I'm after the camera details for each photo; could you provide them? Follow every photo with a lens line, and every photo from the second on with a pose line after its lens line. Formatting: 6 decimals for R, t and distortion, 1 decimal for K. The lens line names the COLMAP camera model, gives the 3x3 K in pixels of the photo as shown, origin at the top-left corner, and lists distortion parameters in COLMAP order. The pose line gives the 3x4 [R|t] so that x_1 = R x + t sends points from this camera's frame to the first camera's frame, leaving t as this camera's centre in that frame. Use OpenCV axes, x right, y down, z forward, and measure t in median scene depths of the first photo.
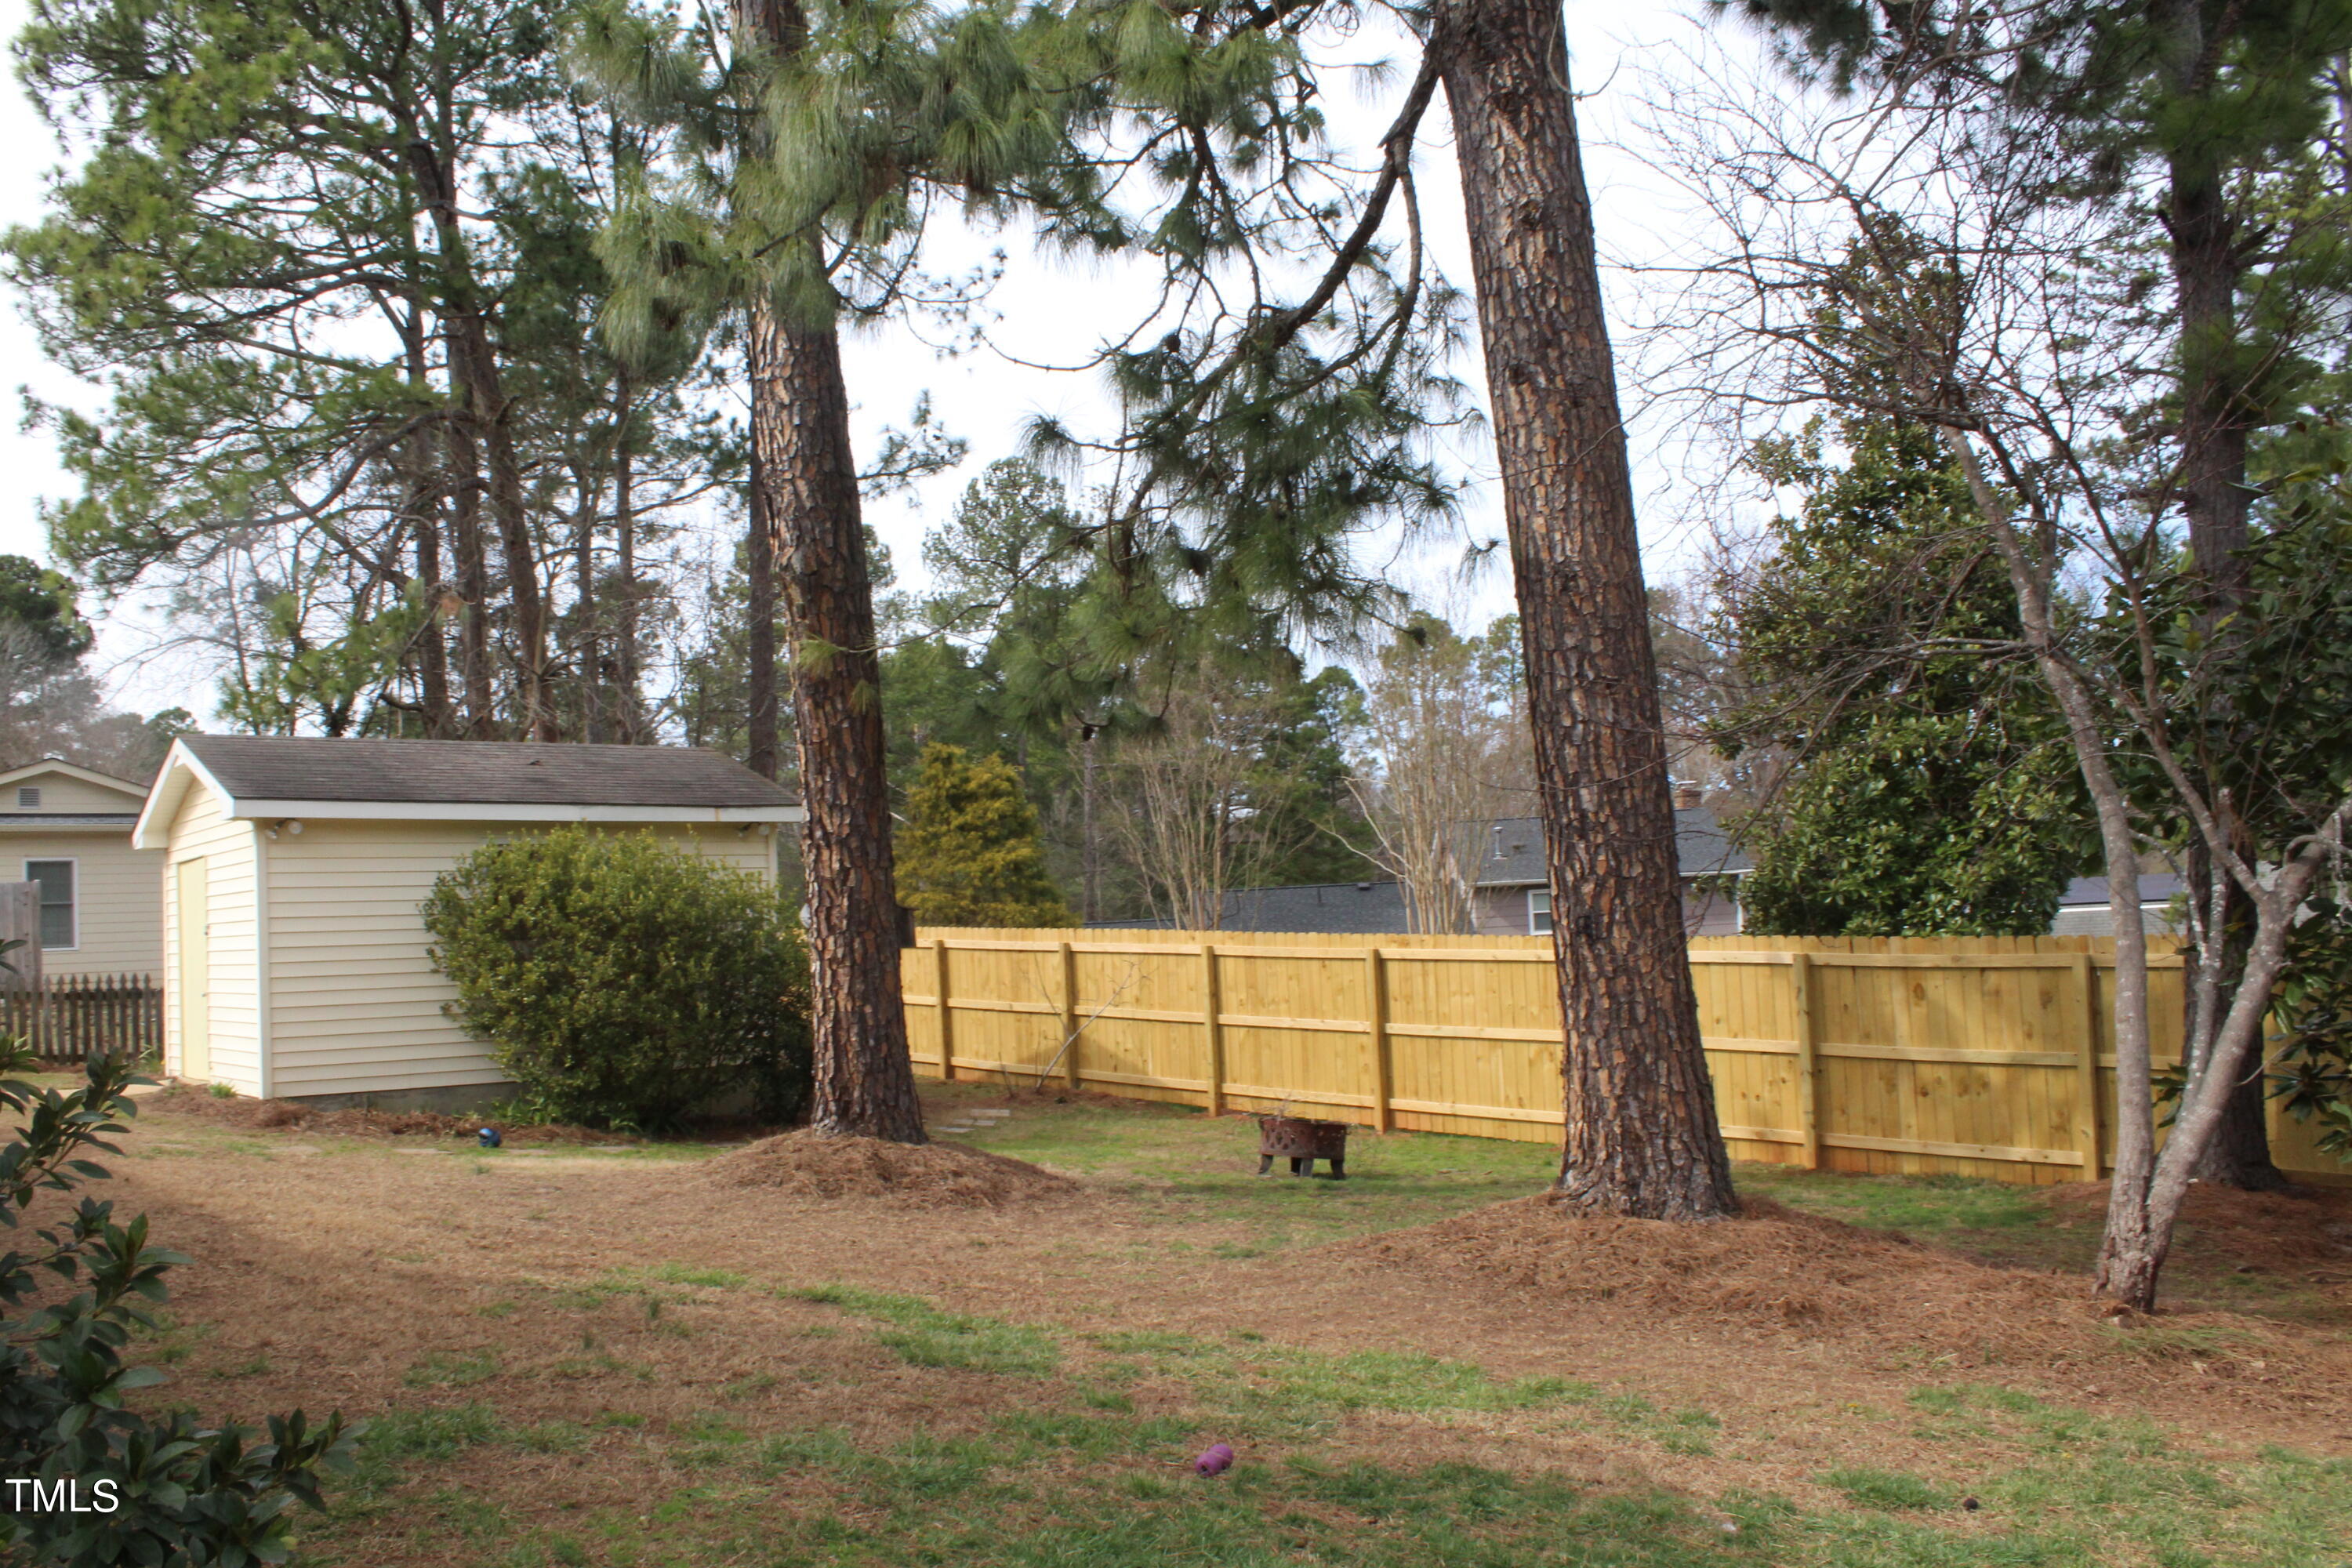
lens RADIAL K [[1934.1, 0, 1143.8], [0, 1934.1, 789.2], [0, 0, 1]] dist [-0.172808, 0.147708]
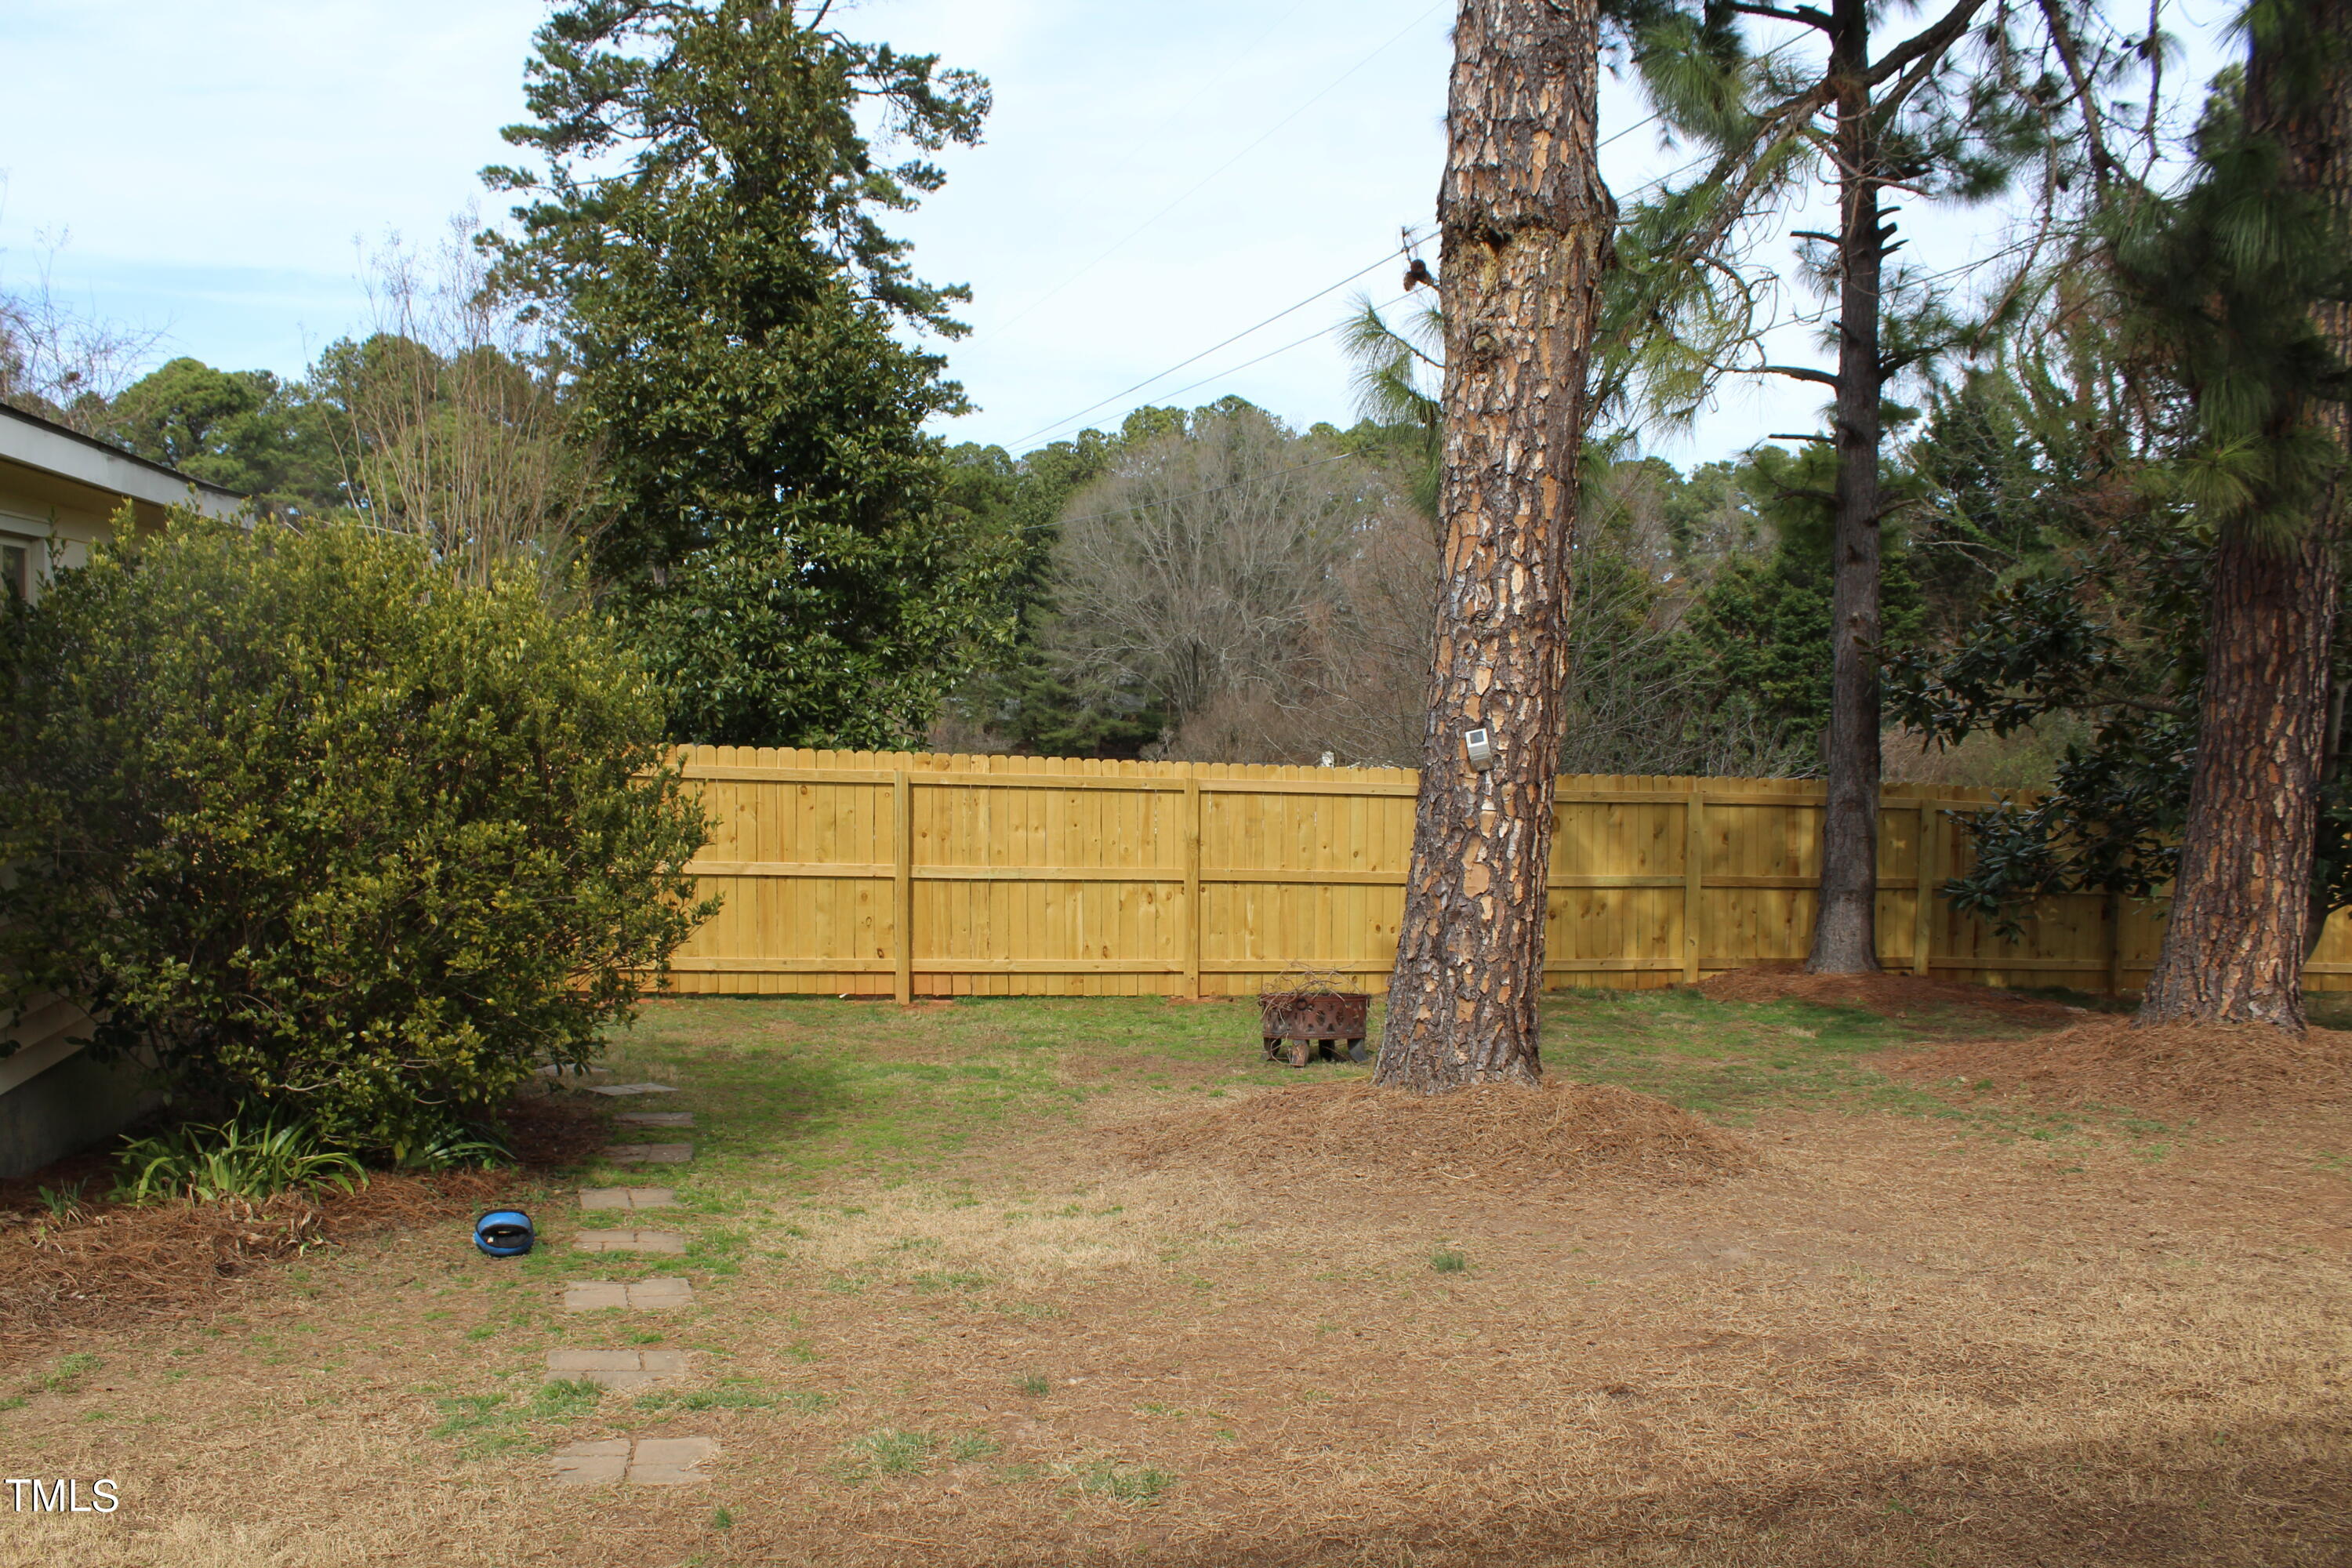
lens RADIAL K [[1934.1, 0, 1143.8], [0, 1934.1, 789.2], [0, 0, 1]] dist [-0.172808, 0.147708]
pose [[0.424358, -0.011395, 0.905423, -0.586572], [-0.097969, 0.993473, 0.058419, 0.036985], [-0.900179, -0.113494, 0.420472, 0.617824]]
